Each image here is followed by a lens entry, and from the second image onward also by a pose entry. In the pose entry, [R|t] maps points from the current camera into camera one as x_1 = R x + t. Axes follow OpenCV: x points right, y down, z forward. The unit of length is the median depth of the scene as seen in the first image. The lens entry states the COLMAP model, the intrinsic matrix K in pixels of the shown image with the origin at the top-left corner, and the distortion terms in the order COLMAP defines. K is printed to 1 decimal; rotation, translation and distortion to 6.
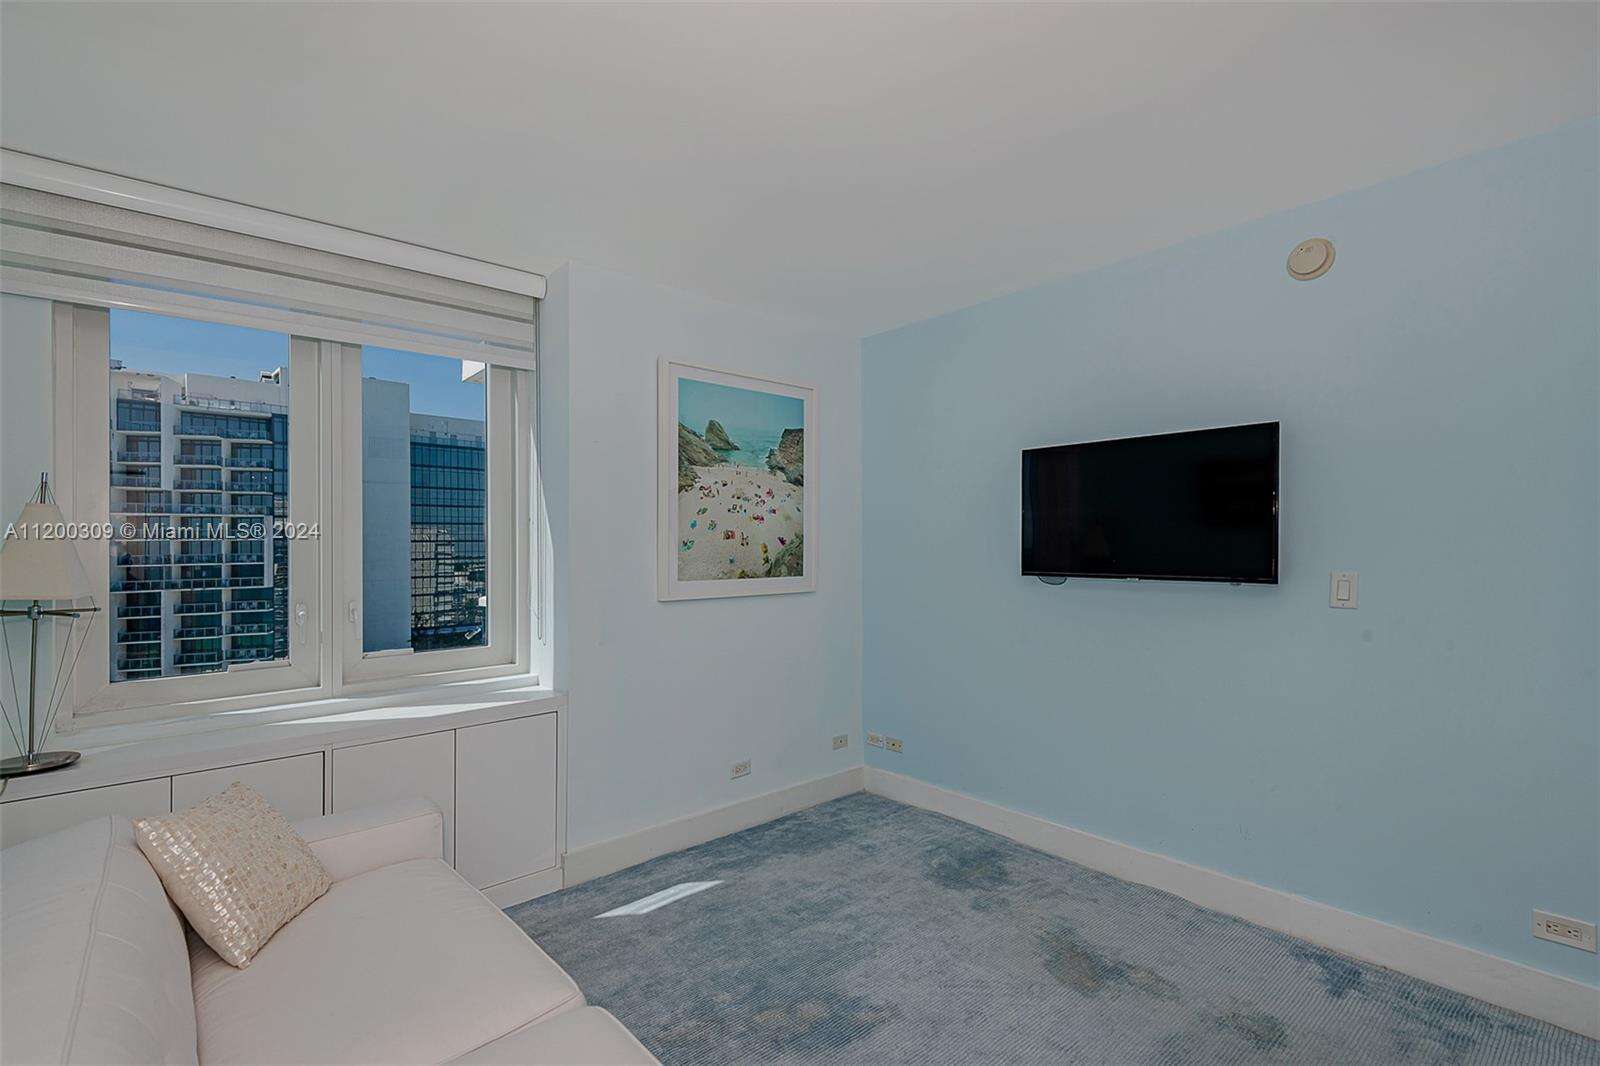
lens RADIAL K [[716.6, 0, 796.3], [0, 716.6, 542.5], [0, 0, 1]] dist [-0.003691, -0.002595]
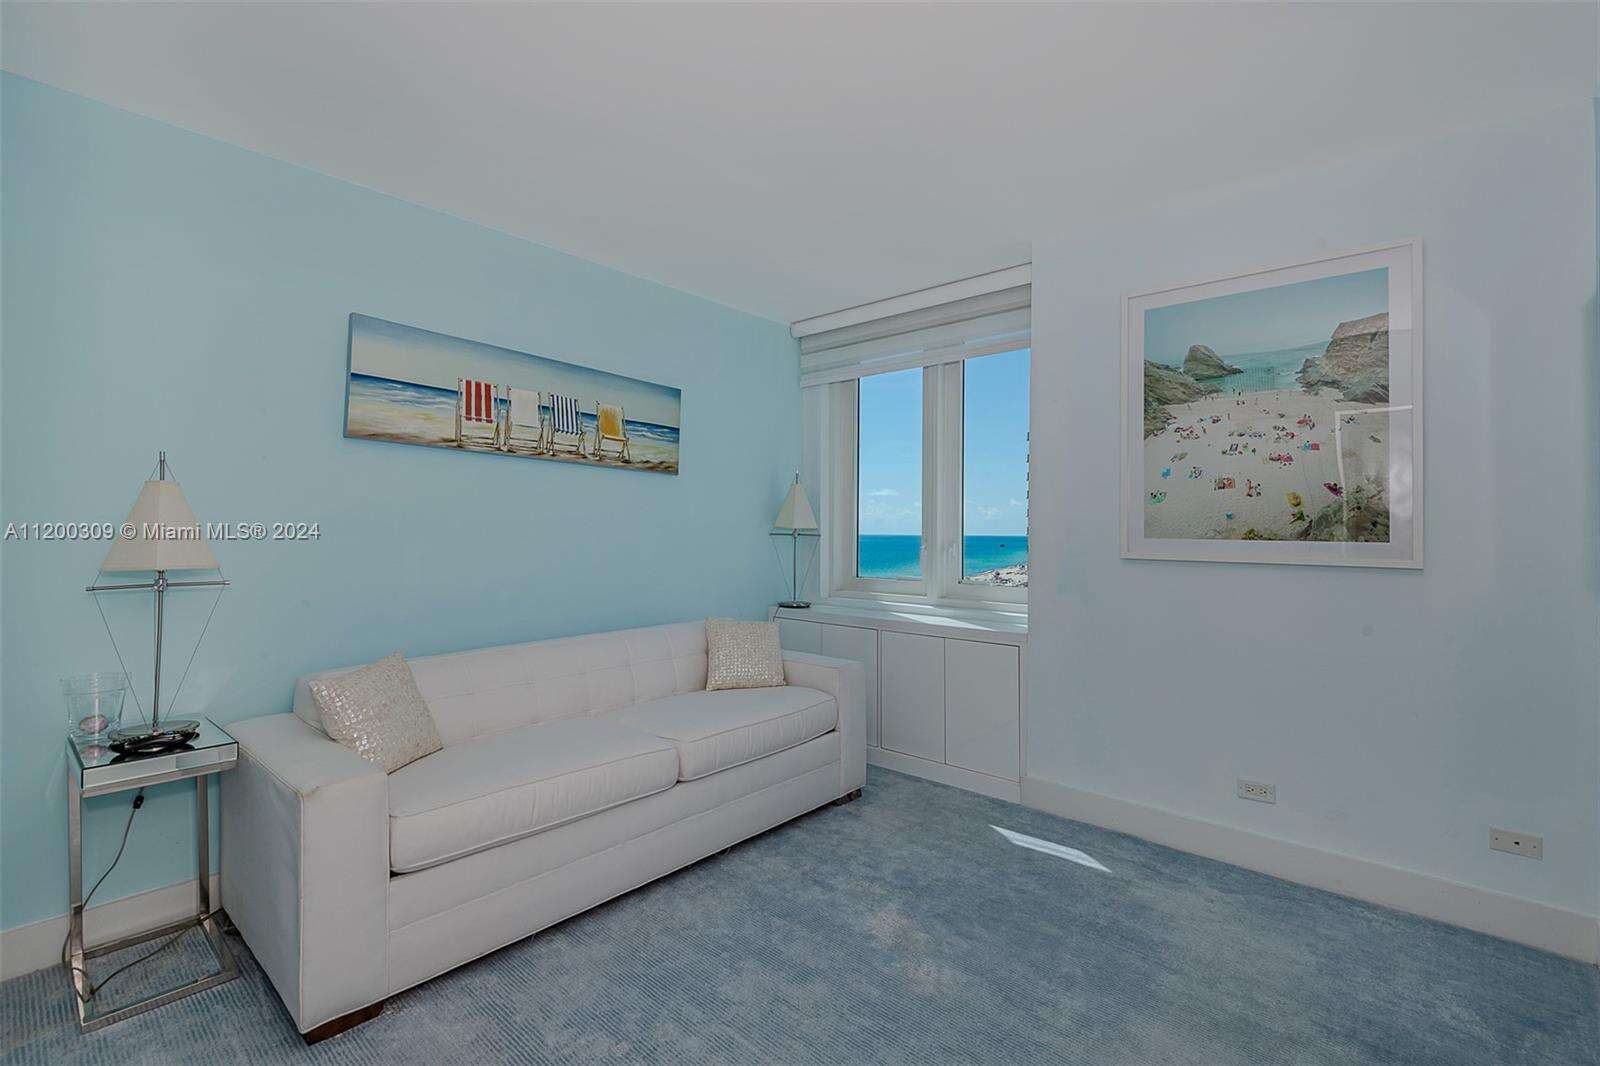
lens RADIAL K [[716.6, 0, 796.2], [0, 716.6, 520.9], [0, 0, 1]] dist [-0.003691, -0.002595]
pose [[0.108034, -0.000100, -0.994147, 0.646750], [-0.005425, 0.999985, -0.000690, 0.034348], [0.994132, 0.005468, 0.108032, 0.449390]]
